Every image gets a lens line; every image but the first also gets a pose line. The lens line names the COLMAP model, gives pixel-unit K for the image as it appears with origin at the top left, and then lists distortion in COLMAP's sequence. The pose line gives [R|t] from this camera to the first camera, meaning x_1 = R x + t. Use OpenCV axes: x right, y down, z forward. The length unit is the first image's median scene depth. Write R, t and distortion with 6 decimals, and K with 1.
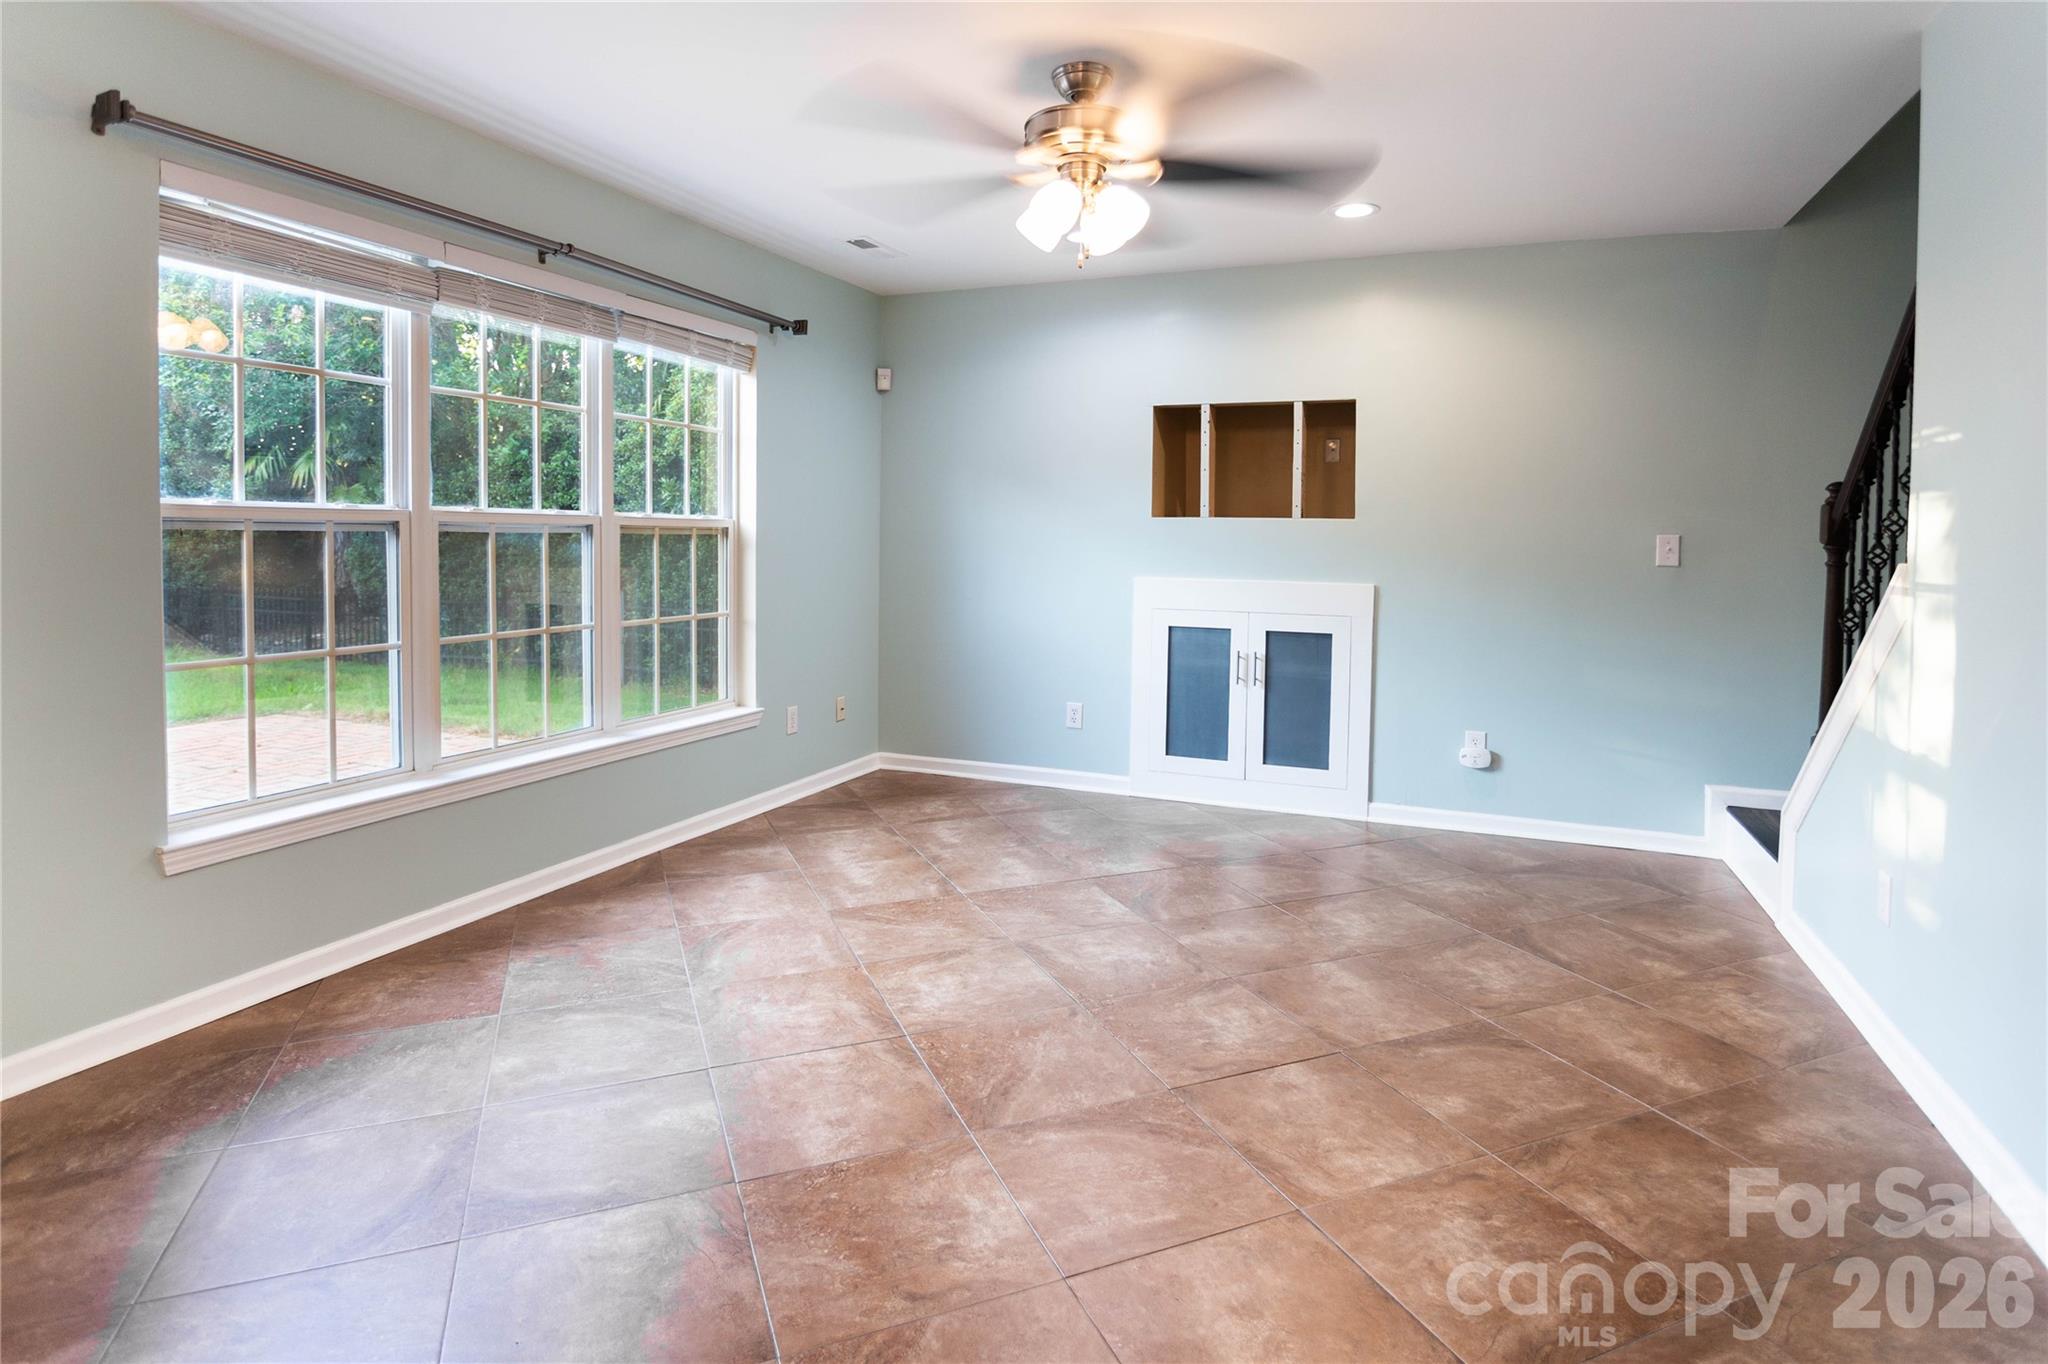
lens RADIAL K [[1019.1, 0, 1027.6], [0, 1019.1, 588.7], [0, 0, 1]] dist [-0.022706, 0.000031]
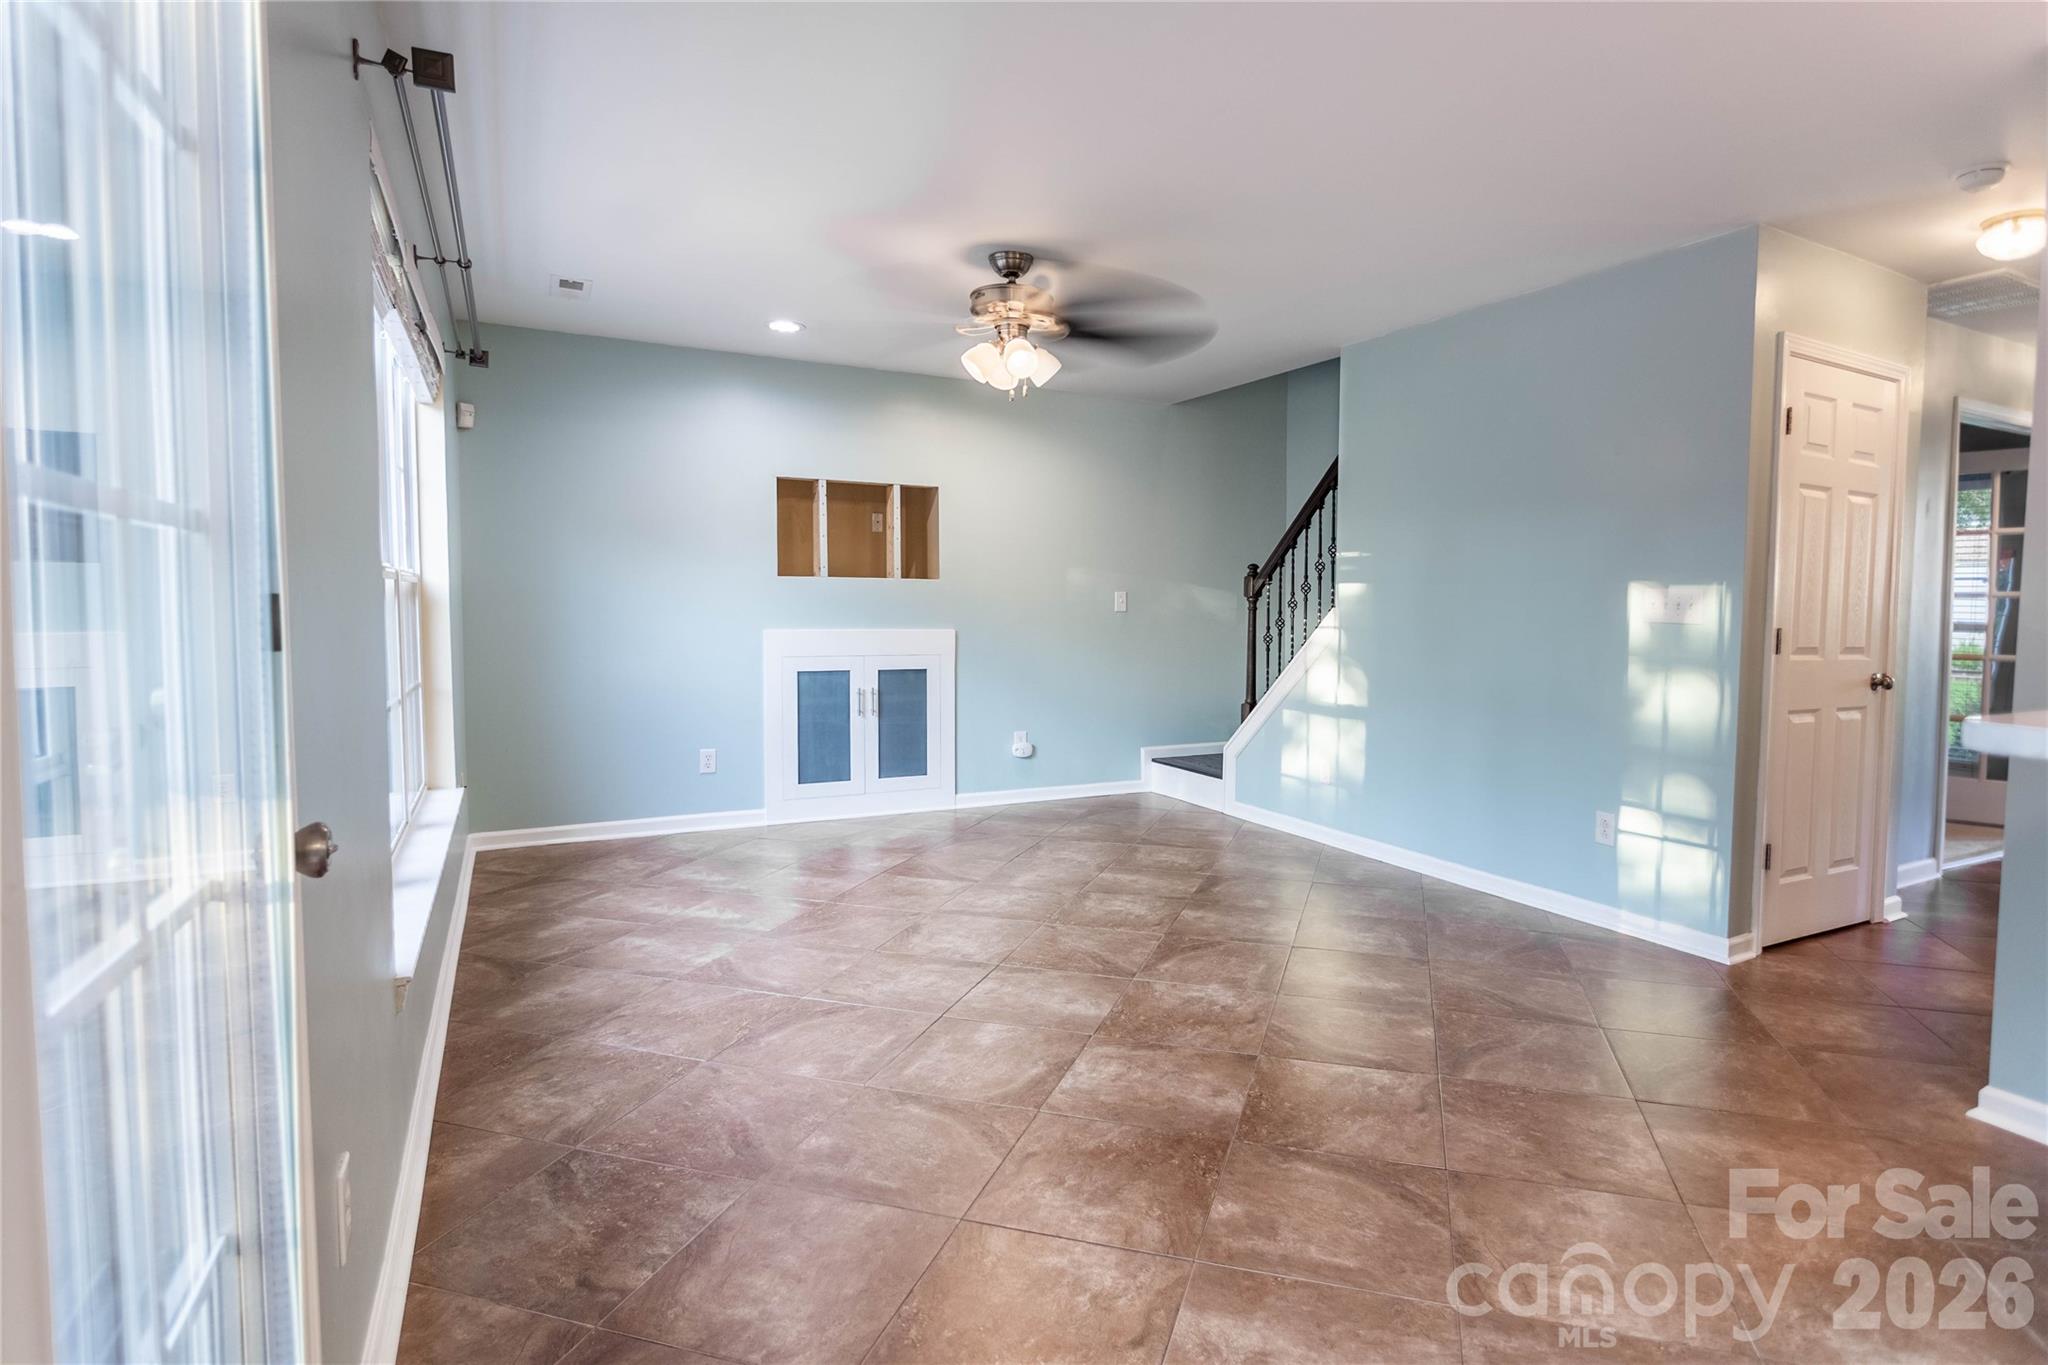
lens RADIAL K [[1065.8, 0, 1029.0], [0, 1065.8, 672.9], [0, 0, 1]] dist [-0.003045, -0.000149]
pose [[0.651496, -0.057257, 0.756489, -0.720892], [0.035267, 0.998356, 0.045191, -0.007784], [-0.757832, -0.002763, 0.652444, 0.024899]]
